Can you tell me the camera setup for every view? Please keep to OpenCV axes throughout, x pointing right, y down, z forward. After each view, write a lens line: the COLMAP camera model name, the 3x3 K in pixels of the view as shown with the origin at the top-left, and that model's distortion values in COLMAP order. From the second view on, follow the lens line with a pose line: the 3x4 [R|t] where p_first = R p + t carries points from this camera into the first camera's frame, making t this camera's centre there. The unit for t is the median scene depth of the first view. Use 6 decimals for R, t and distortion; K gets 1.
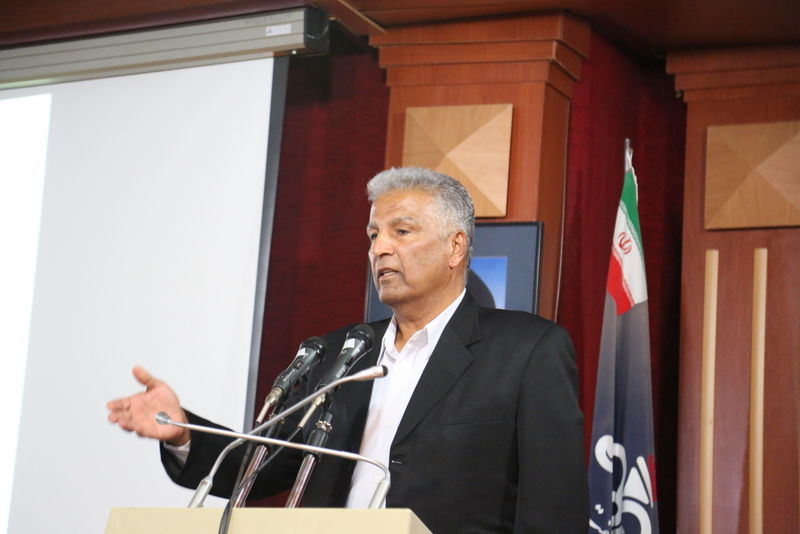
lens RADIAL K [[2147.7, 0, 400.0], [0, 2147.7, 267.0], [0, 0, 1]] dist [0.487343, 0.174399]
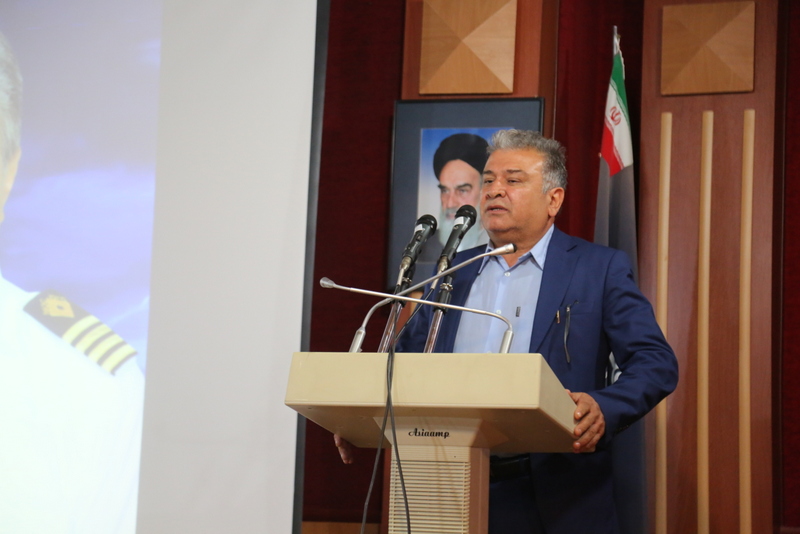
lens RADIAL K [[2147.7, 0, 400.0], [0, 2147.7, 267.0], [0, 0, 1]] dist [0.487343, 0.174399]
pose [[0.995018, -0.015989, 0.098409, -0.131227], [0.006705, 0.995554, 0.093959, -0.040230], [-0.099473, -0.092831, 0.990701, -0.179162]]
